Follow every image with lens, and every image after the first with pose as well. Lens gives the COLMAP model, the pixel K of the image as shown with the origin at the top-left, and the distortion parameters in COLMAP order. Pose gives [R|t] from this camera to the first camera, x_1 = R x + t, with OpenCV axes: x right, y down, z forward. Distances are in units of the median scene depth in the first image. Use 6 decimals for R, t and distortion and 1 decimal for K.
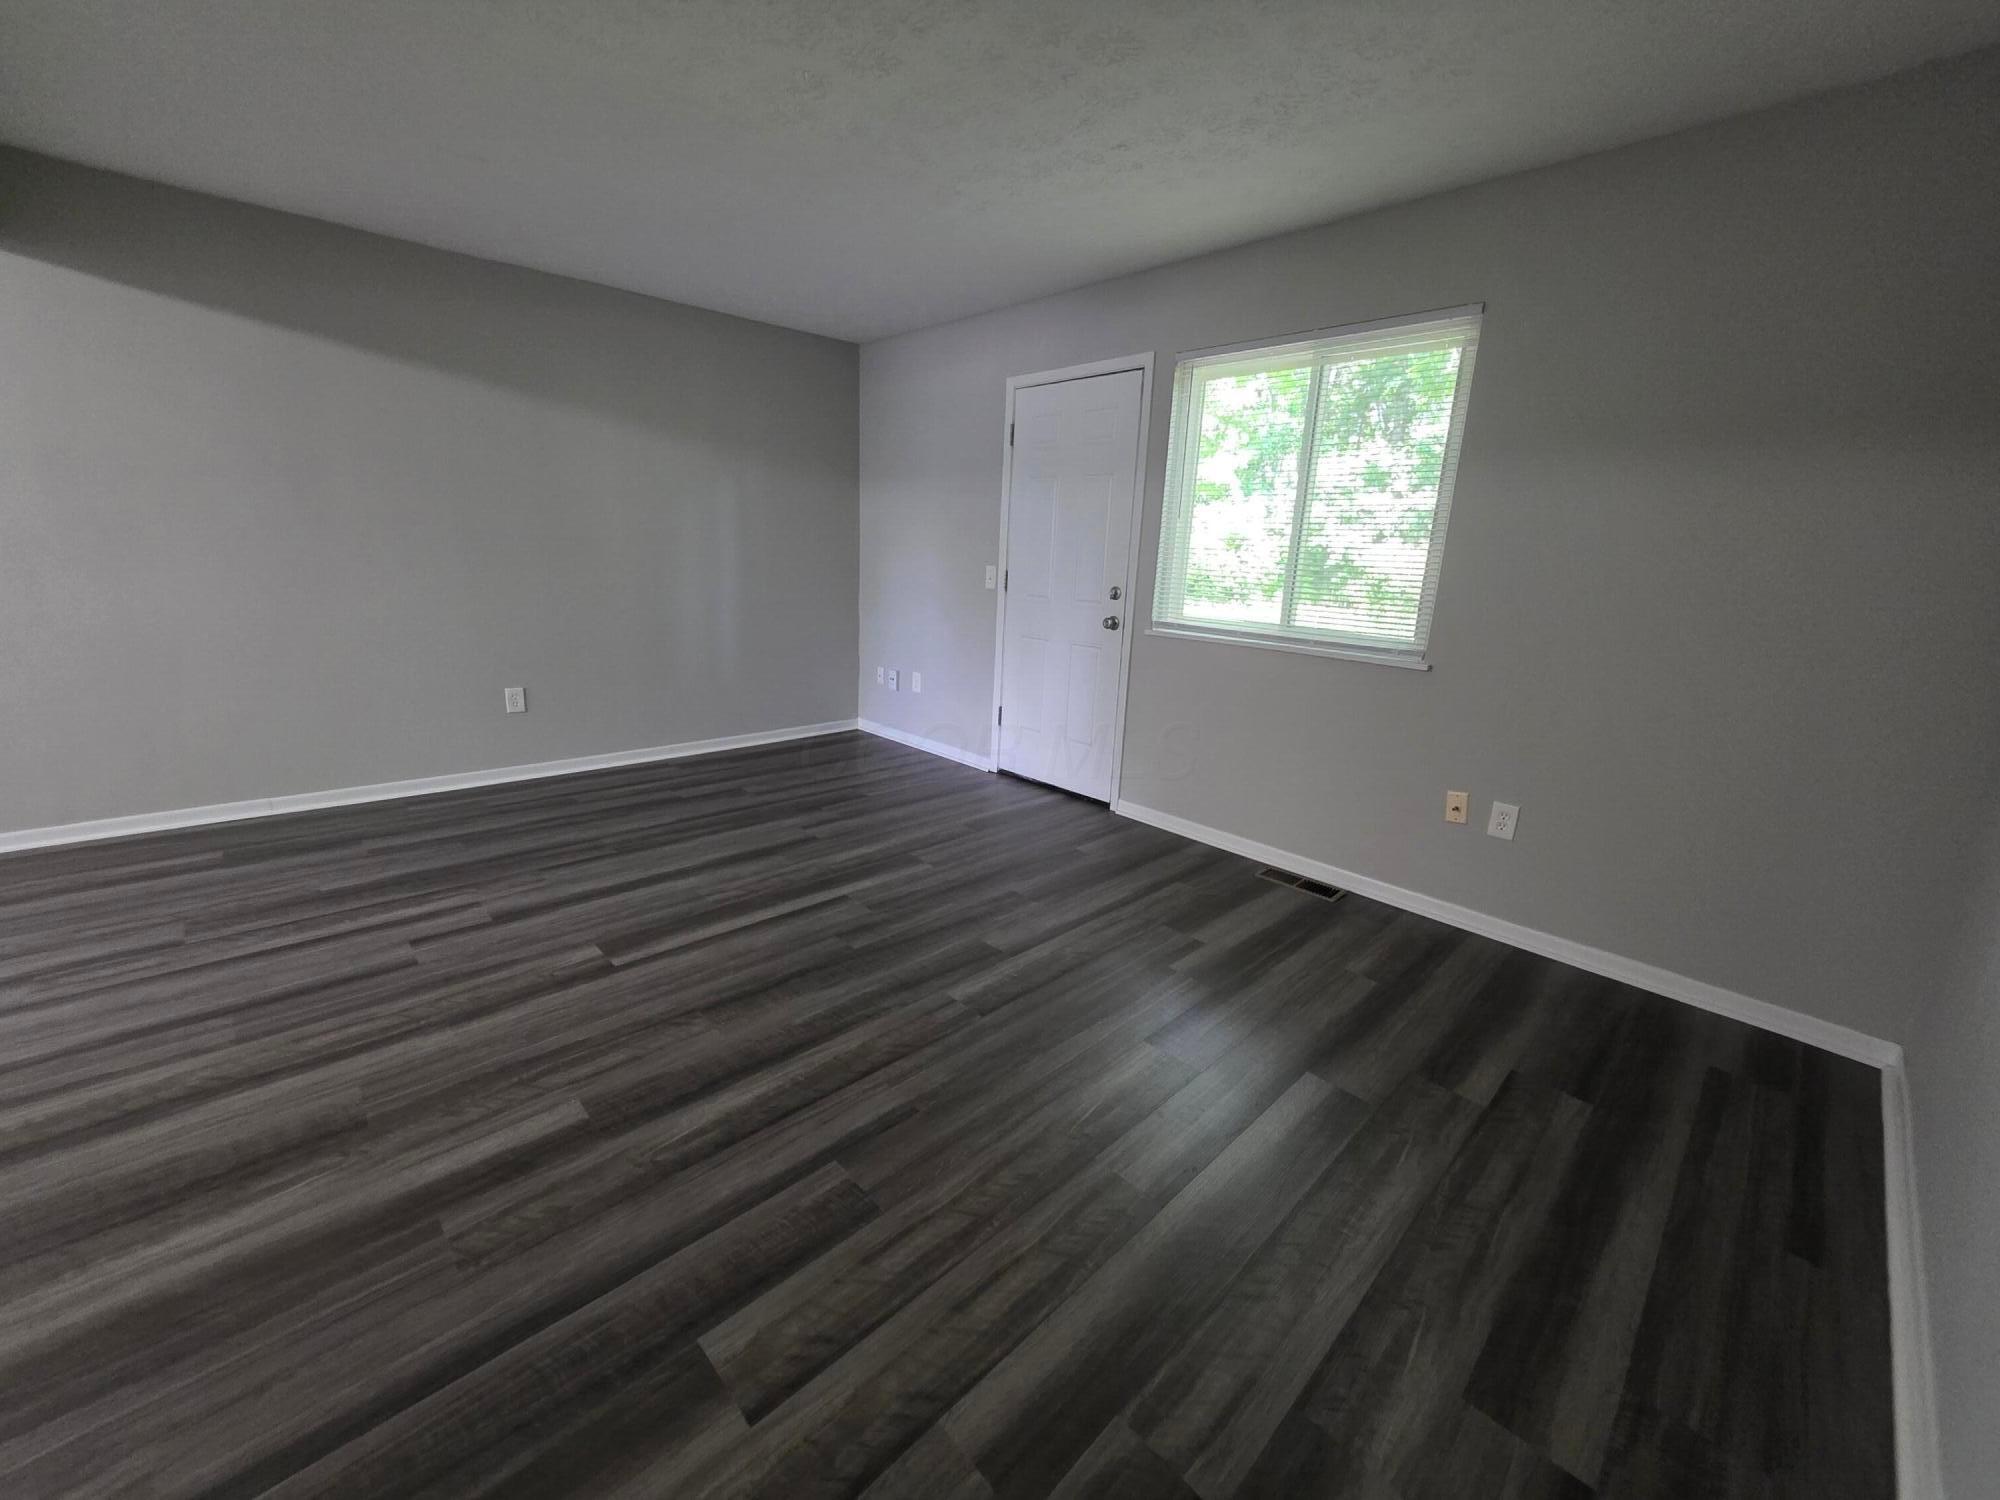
lens RADIAL K [[792.6, 0, 1005.1], [0, 792.6, 747.1], [0, 0, 1]] dist [-0.000581, 0.000224]
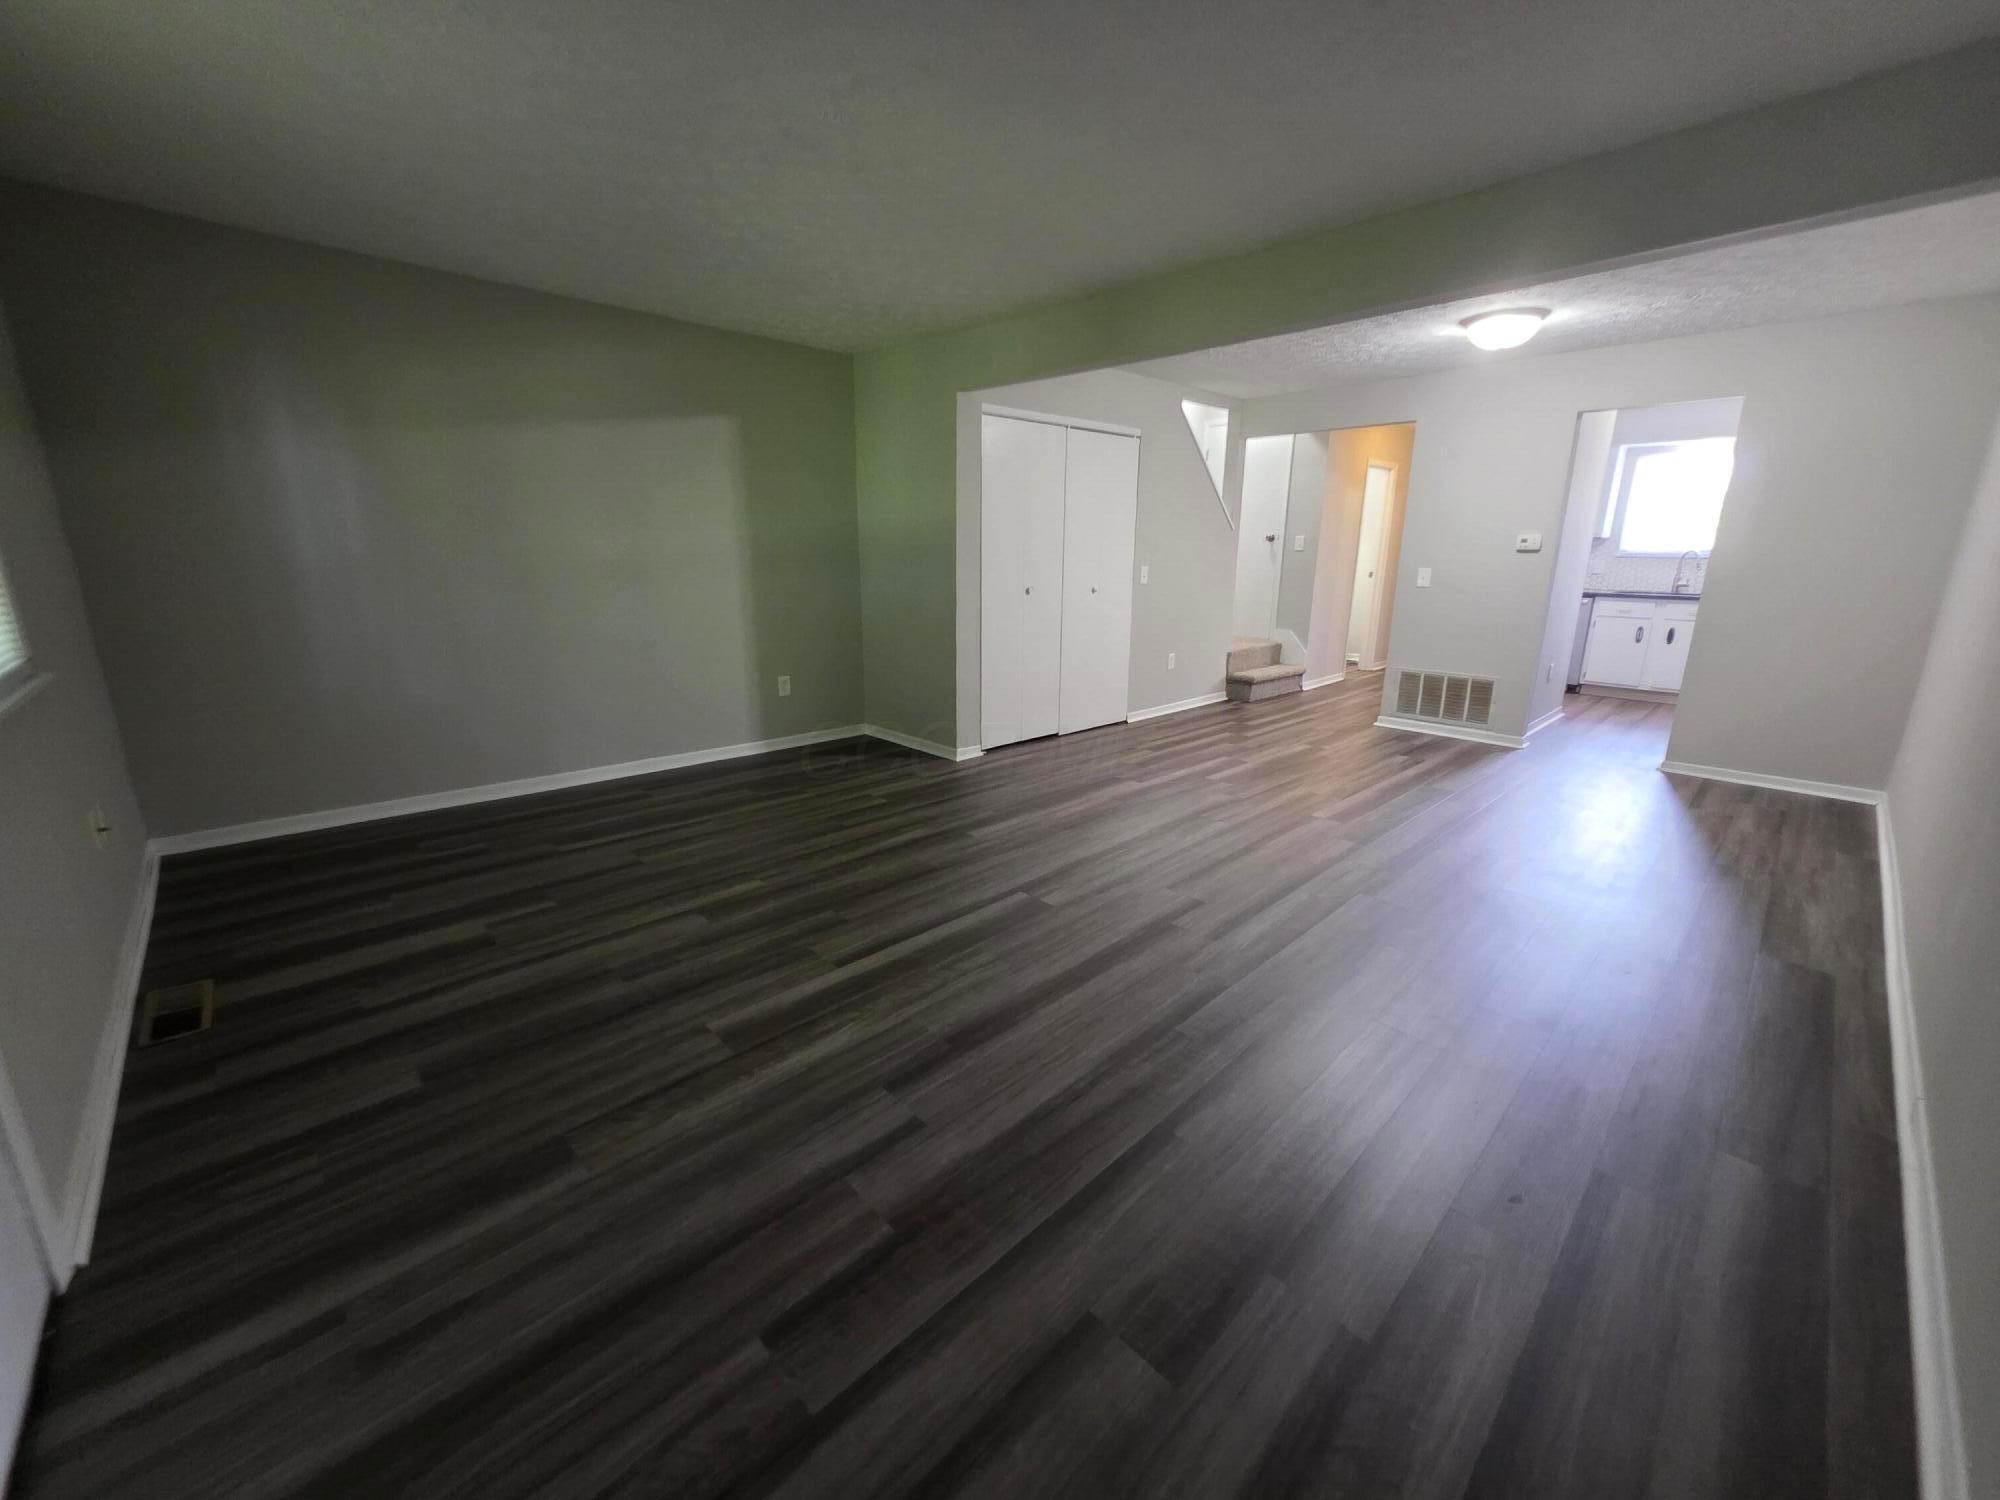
lens RADIAL K [[773.2, 0, 1000.0], [0, 773.2, 750.0], [0, 0, 1]] dist [-0.000684, -0.000078]
pose [[-0.998608, -0.052452, -0.005575, -0.353850], [-0.048474, 0.870894, 0.489074, -0.423097], [-0.020798, 0.488663, -0.872224, 1.586444]]
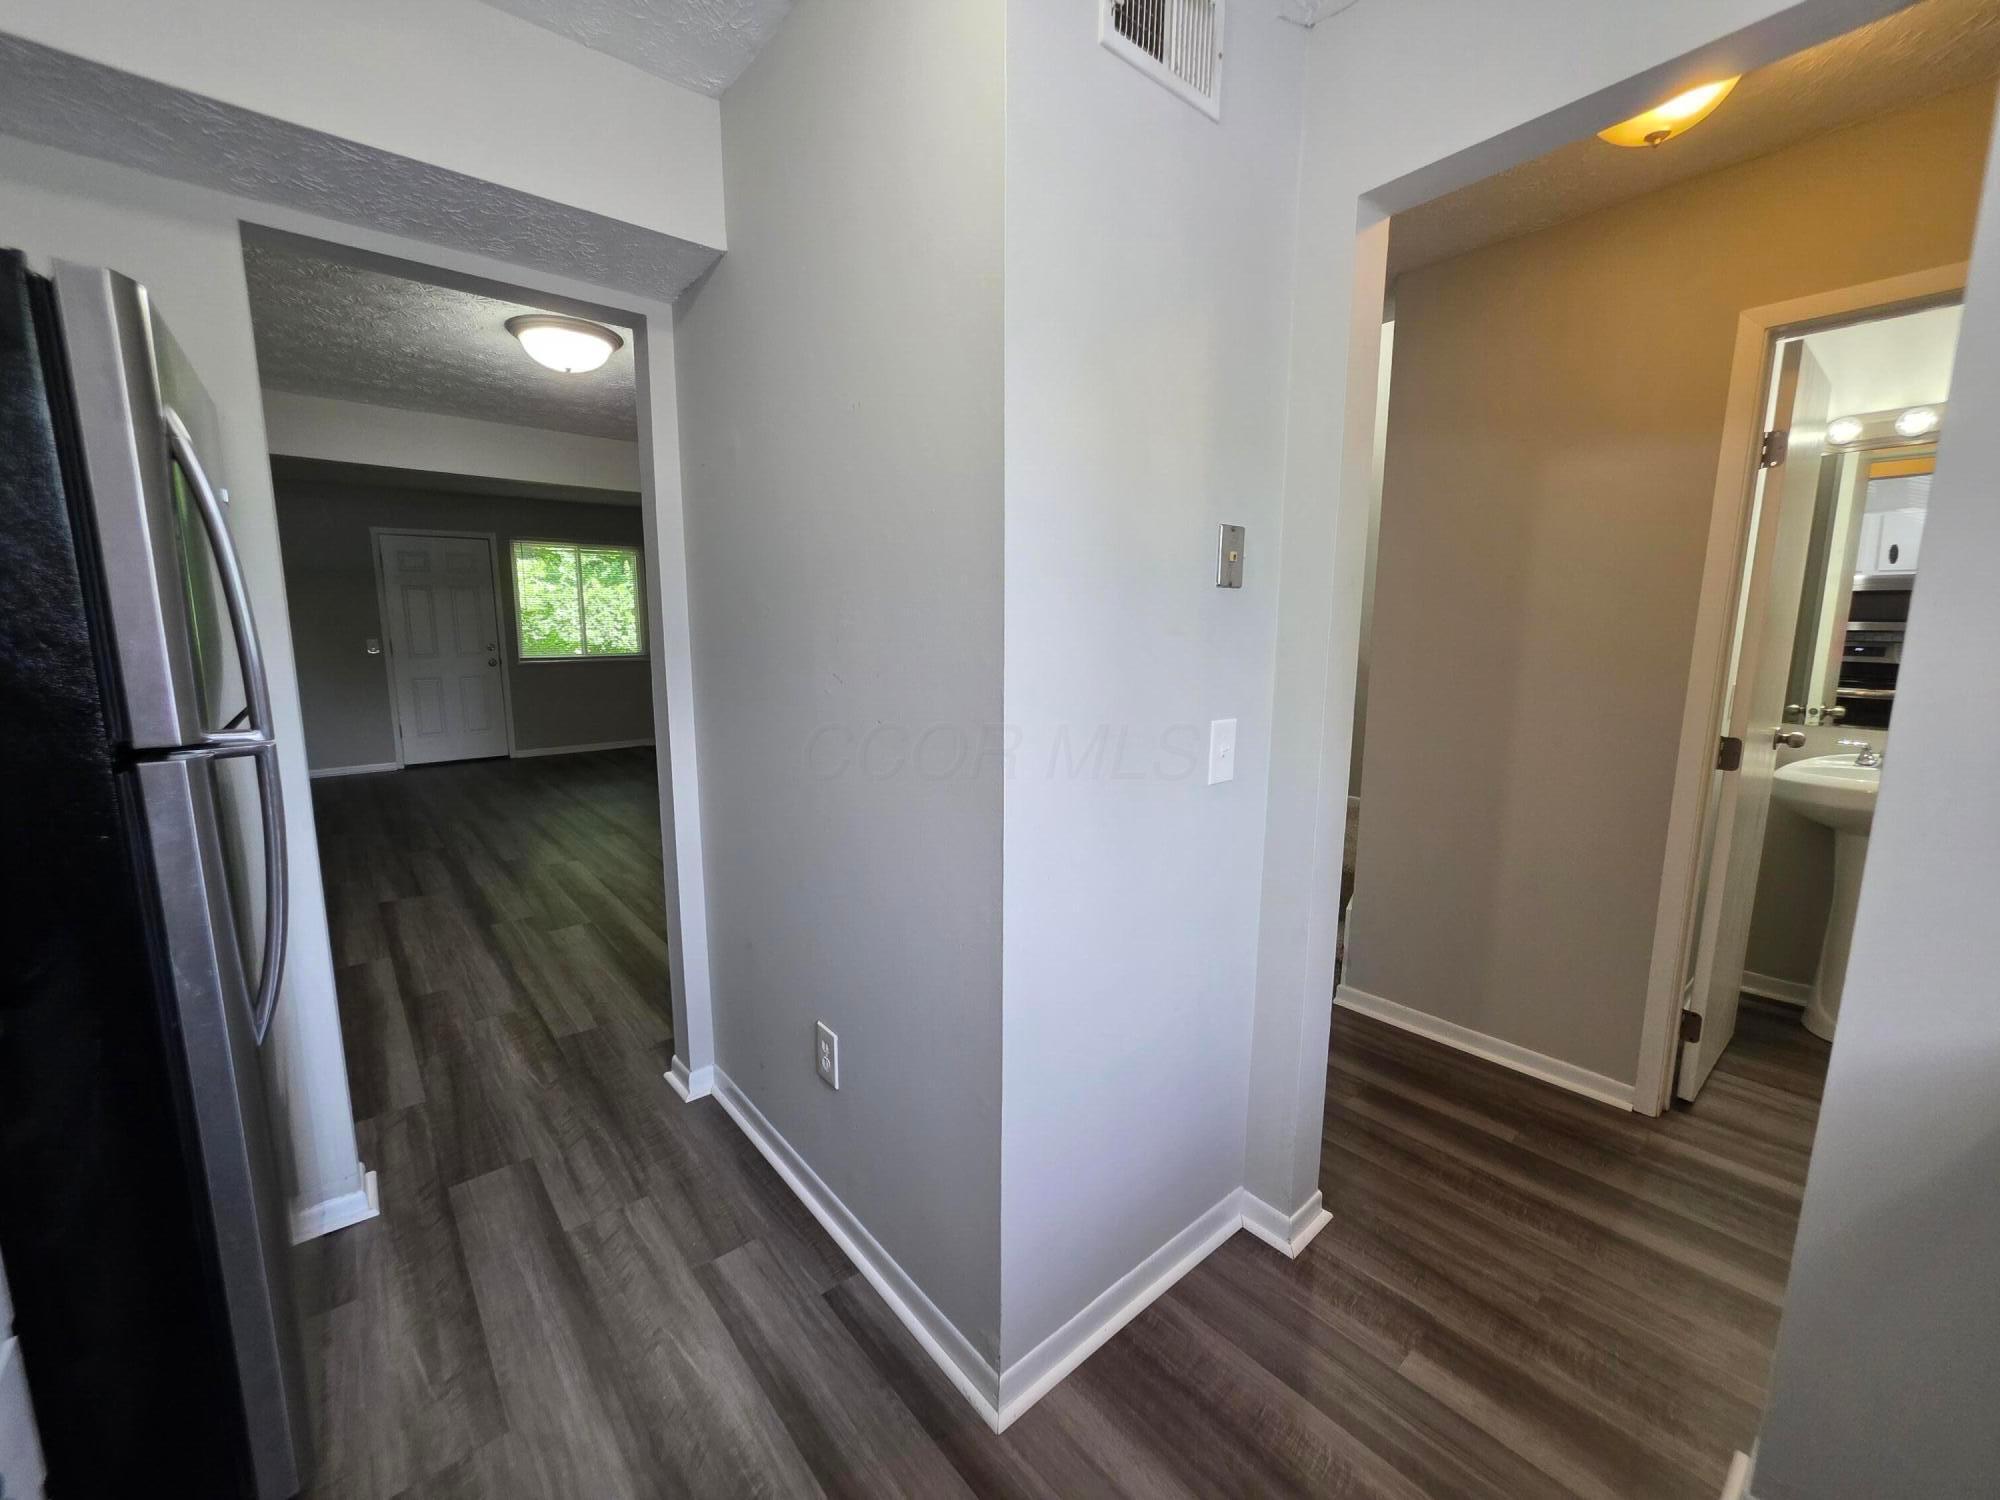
lens RADIAL K [[799.5, 0, 1000.3], [0, 799.5, 743.0], [0, 0, 1]] dist [0.001712, -0.000460]
pose [[0.059245, -0.194833, 0.979046, -2.275997], [0.245309, 0.953535, 0.174912, -0.005638], [-0.967633, 0.229806, 0.104287, -0.476637]]
